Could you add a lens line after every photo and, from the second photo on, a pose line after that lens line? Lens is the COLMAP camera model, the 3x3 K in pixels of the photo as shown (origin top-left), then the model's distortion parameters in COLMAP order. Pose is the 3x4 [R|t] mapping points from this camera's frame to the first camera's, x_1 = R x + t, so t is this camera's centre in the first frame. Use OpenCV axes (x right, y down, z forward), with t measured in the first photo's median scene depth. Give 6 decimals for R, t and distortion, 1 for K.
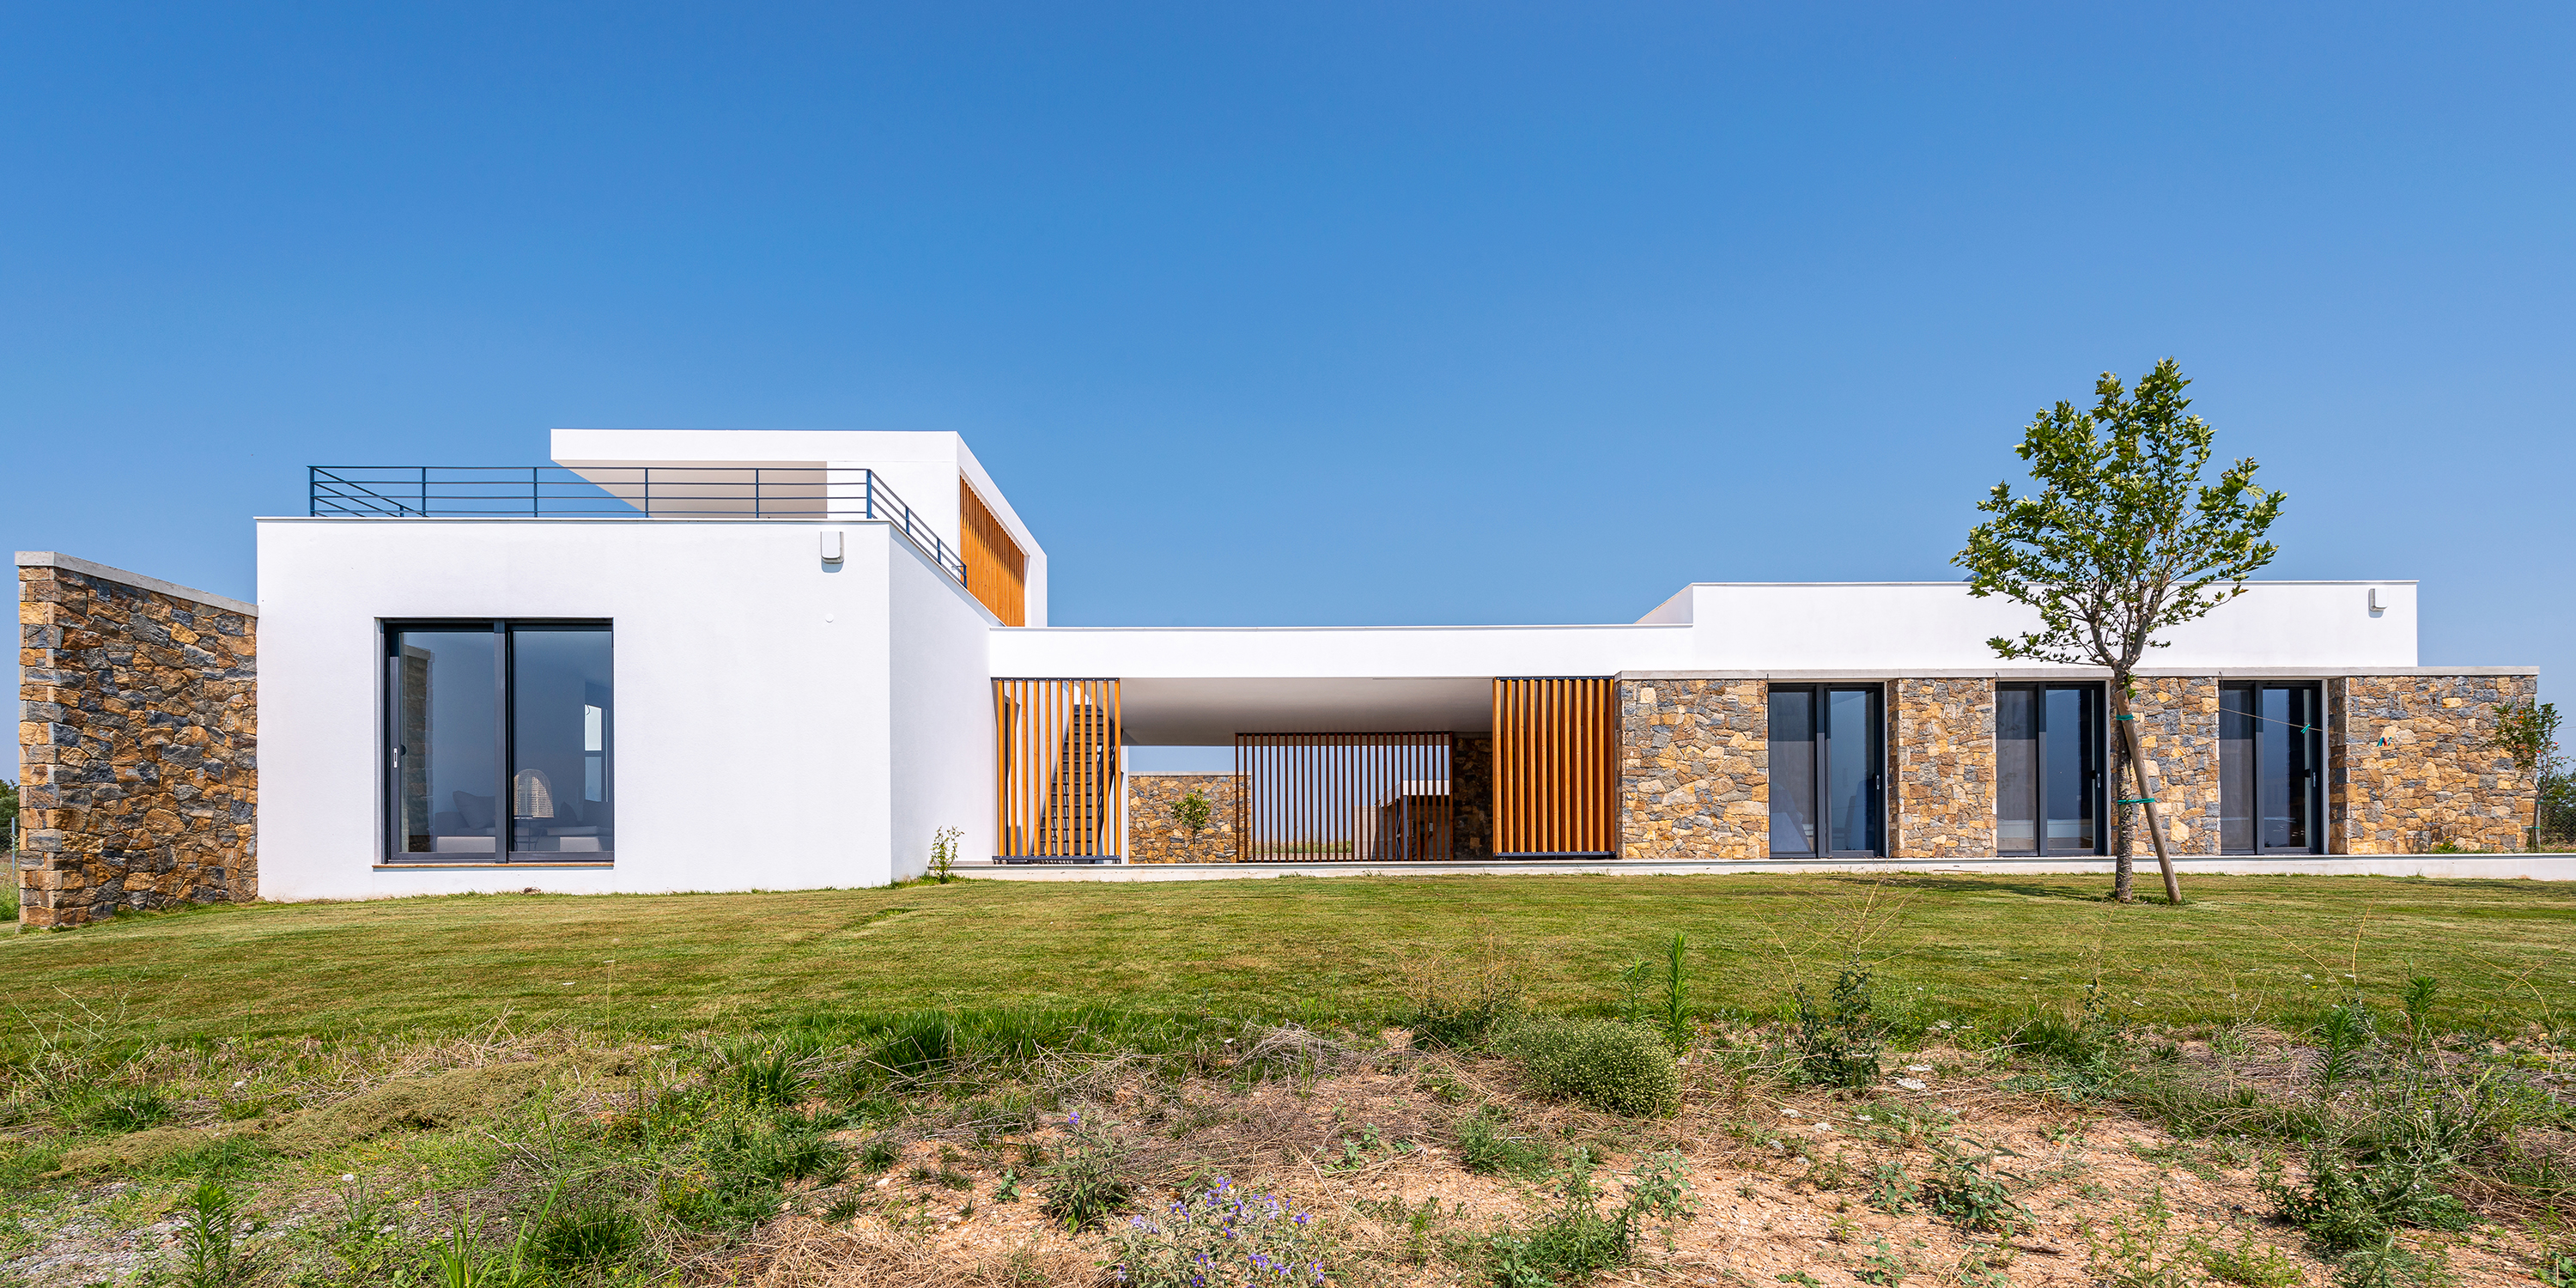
lens RADIAL K [[1123.6, 0, 1284.9], [0, 1123.6, 869.2], [0, 0, 1]] dist [0.014696, -0.000747]
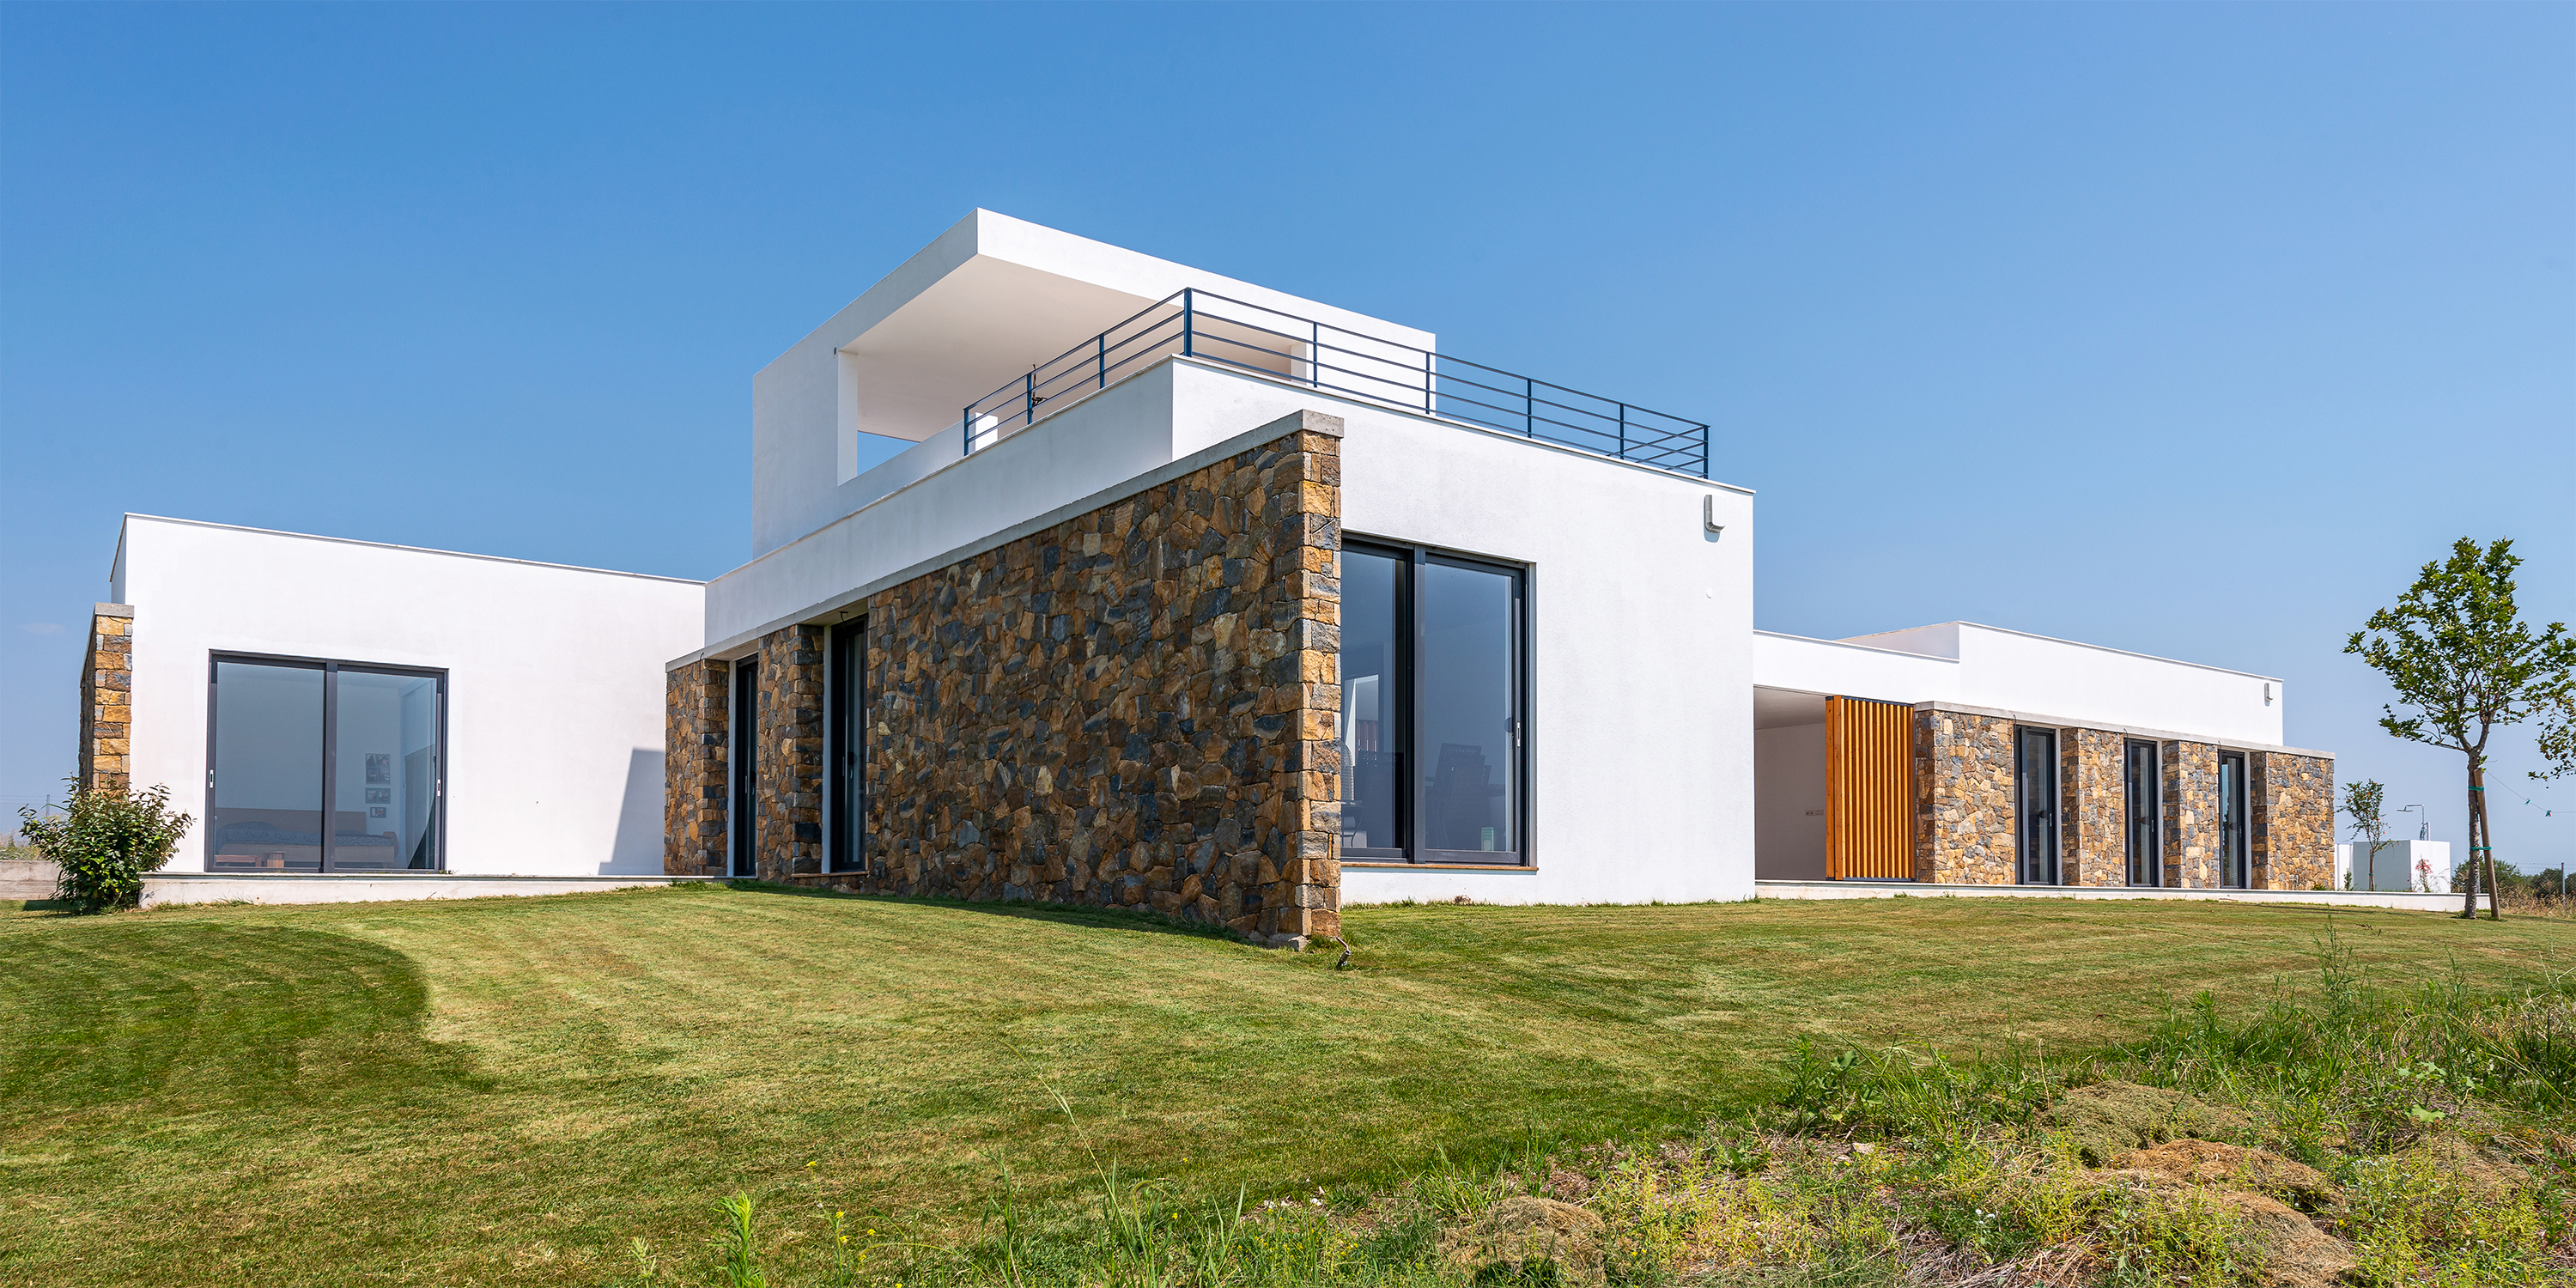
lens RADIAL K [[1672.6, 0, 1288.0], [0, 1672.6, 856.1], [0, 0, 1]] dist [0.032642, 0.000153]
pose [[0.815321, 0.027814, 0.578340, -1.054064], [-0.010718, 0.999399, -0.032954, 0.020710], [-0.578909, 0.020670, 0.815130, 0.099863]]
